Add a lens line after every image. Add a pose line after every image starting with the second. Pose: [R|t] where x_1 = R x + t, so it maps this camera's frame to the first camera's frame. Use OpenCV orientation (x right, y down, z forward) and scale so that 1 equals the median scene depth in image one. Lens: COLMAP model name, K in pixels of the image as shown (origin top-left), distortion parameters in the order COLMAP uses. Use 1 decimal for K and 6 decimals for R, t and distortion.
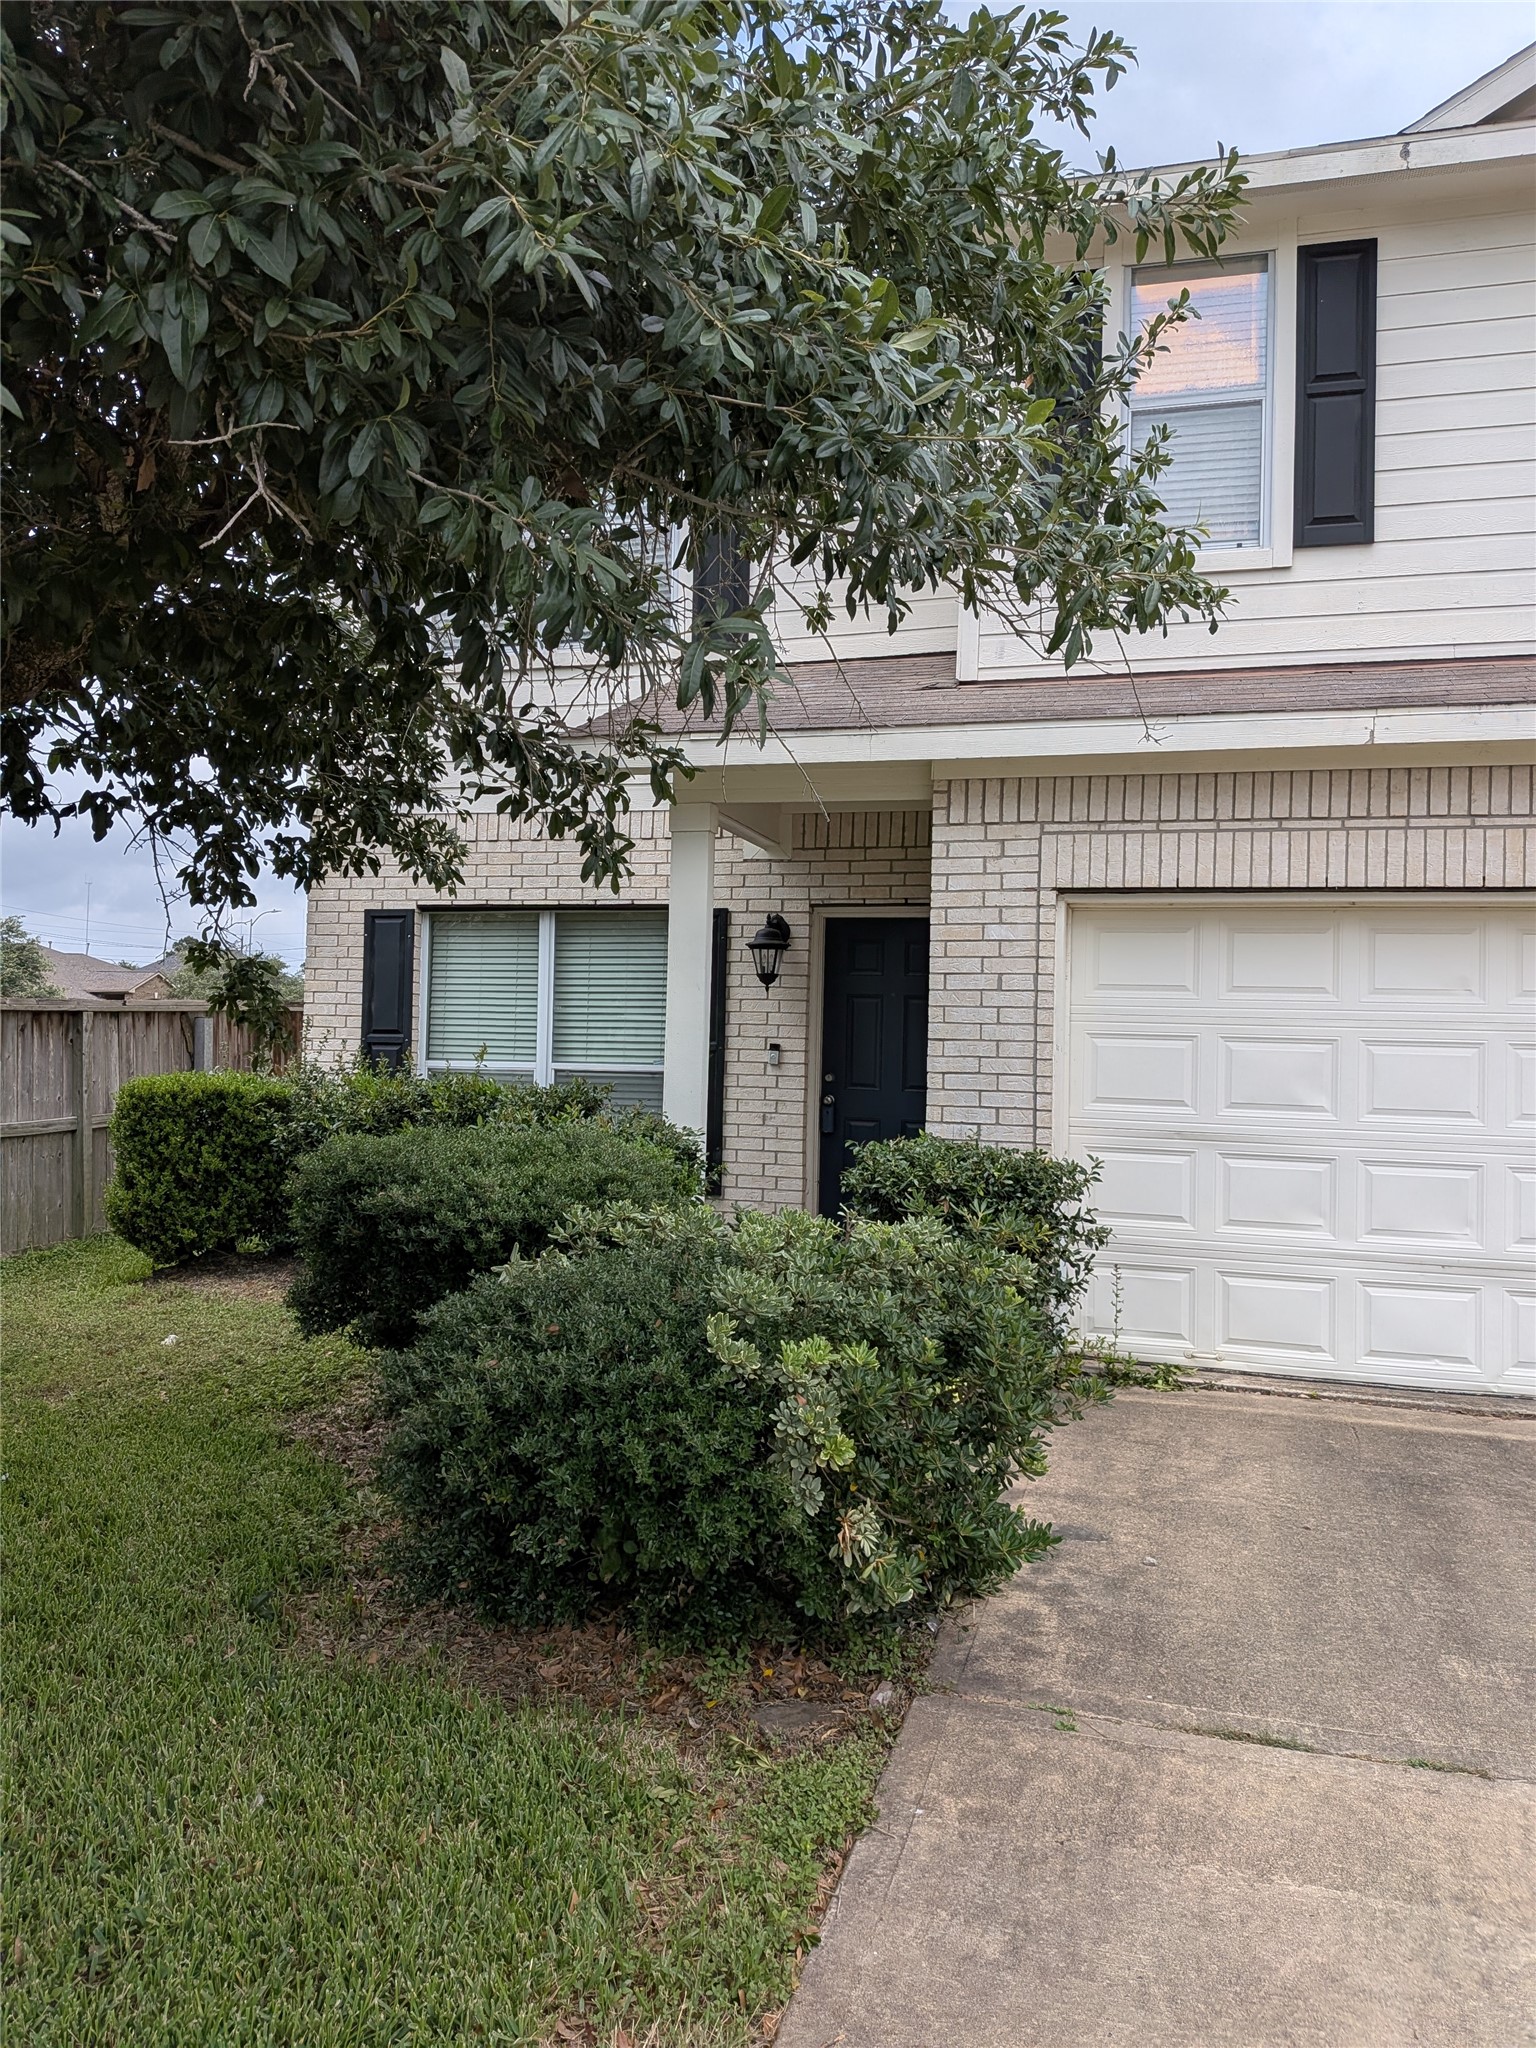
lens RADIAL K [[1474.3, 0, 766.1], [0, 1474.3, 1018.6], [0, 0, 1]] dist [0.048233, -0.088749]
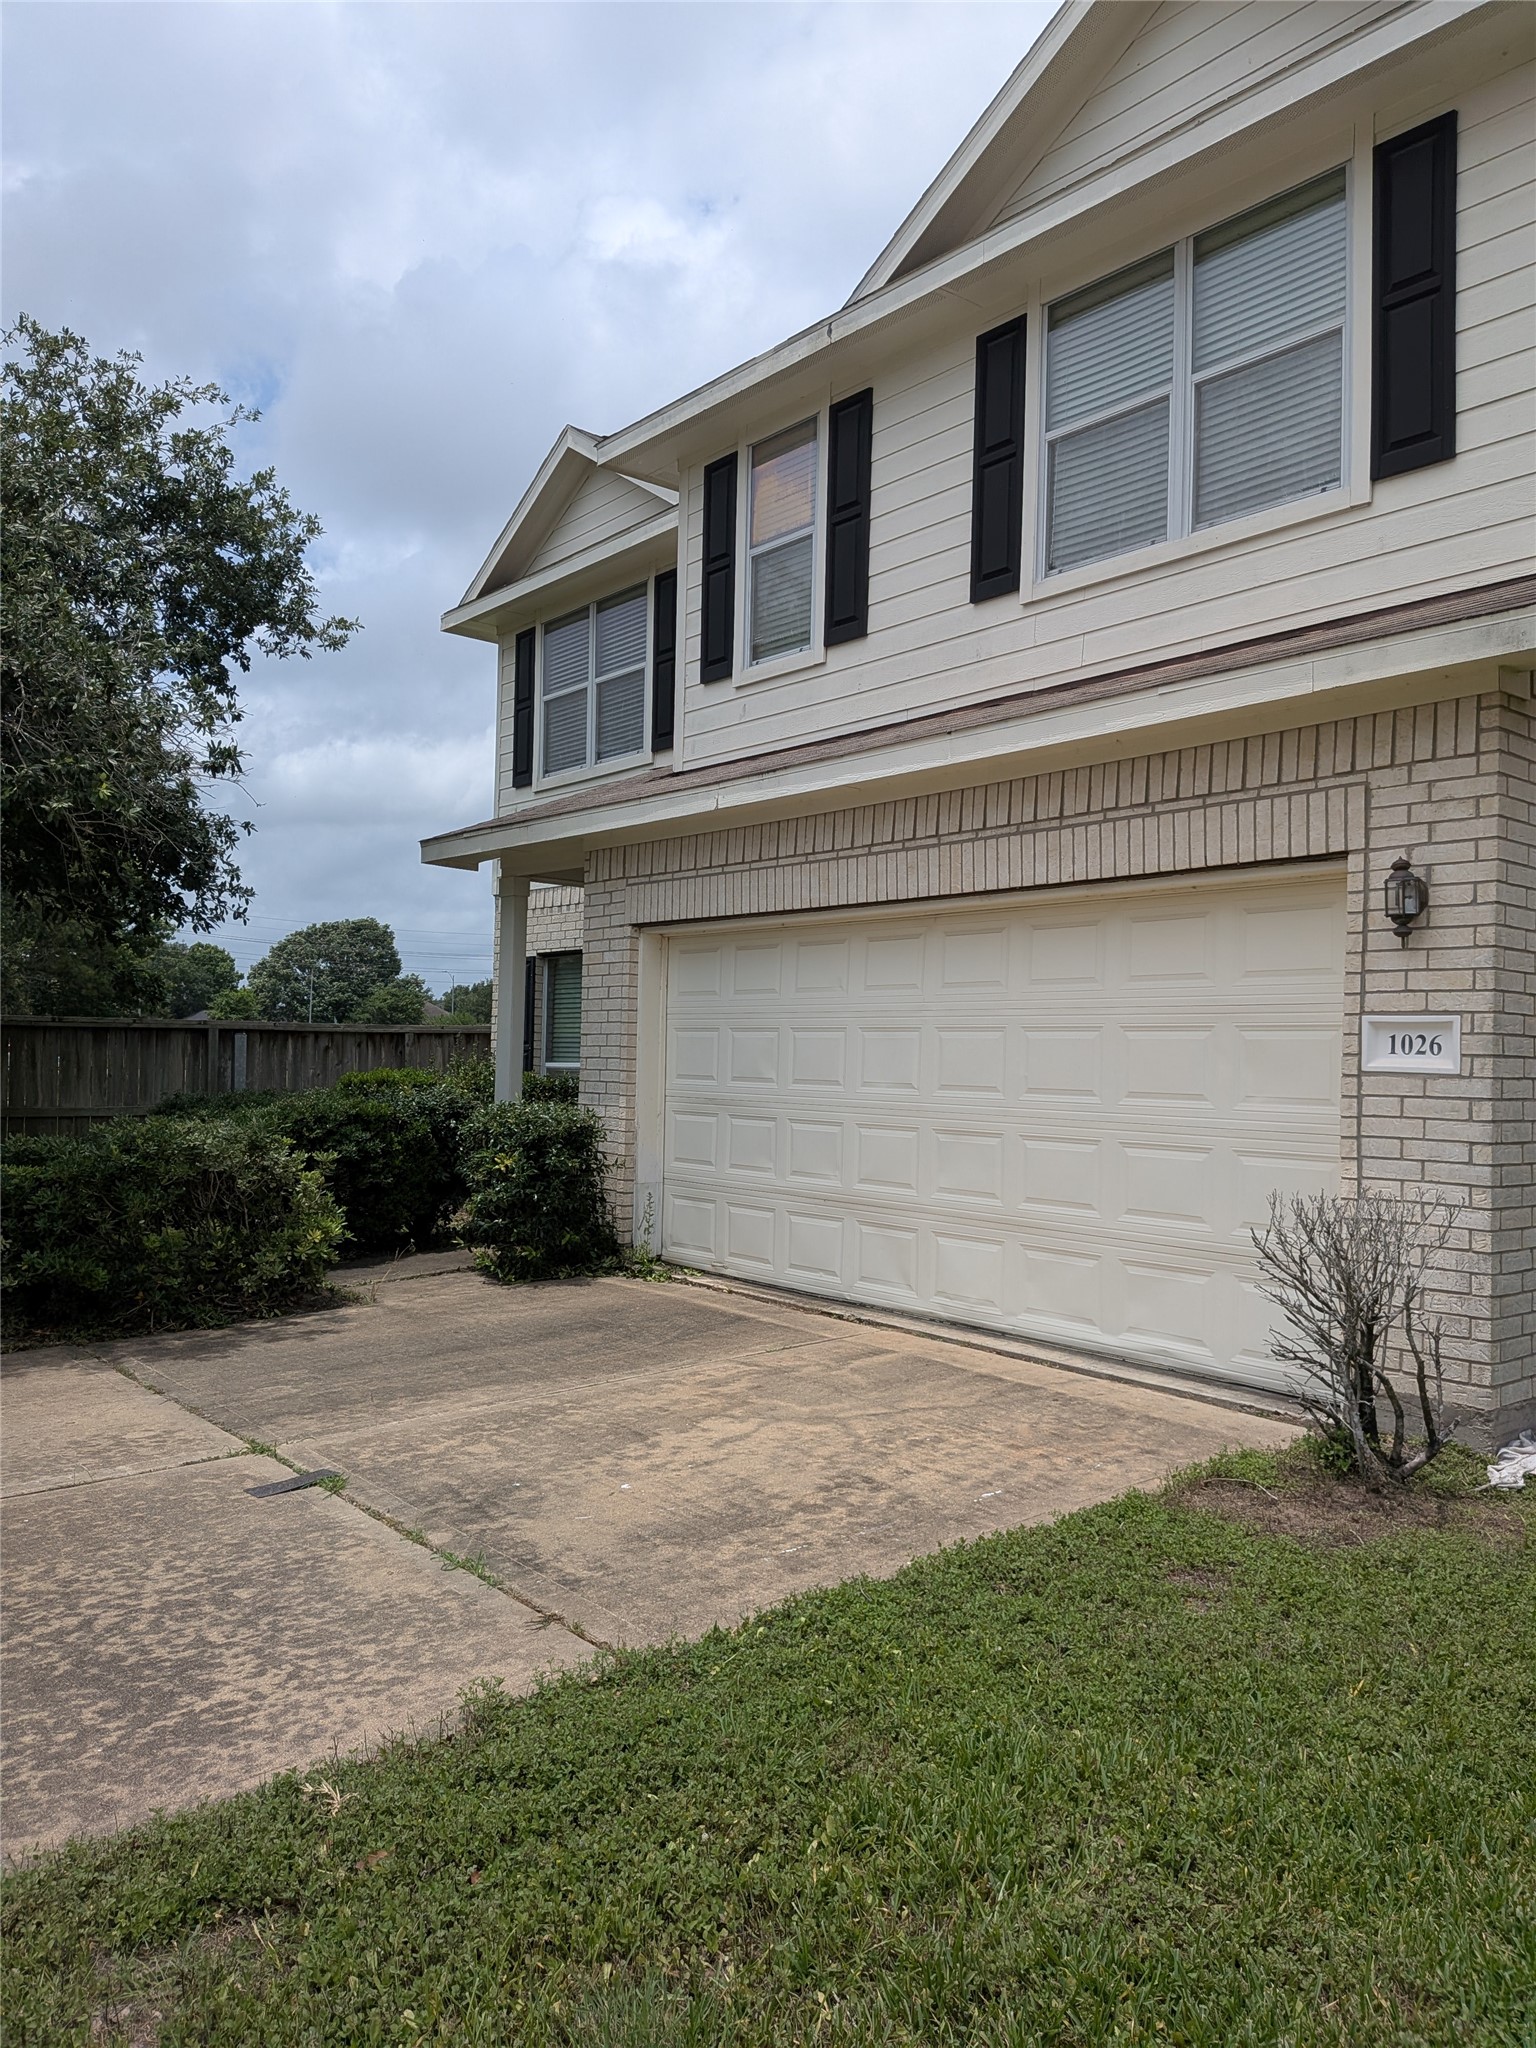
lens RADIAL K [[1474.3, 0, 809.8], [0, 1474.3, 1032.0], [0, 0, 1]] dist [0.048233, -0.088749]
pose [[0.841959, -0.022879, -0.539056, 1.037243], [0.016586, 0.999726, -0.016525, 0.037499], [0.539286, 0.004973, 0.842108, -0.084156]]
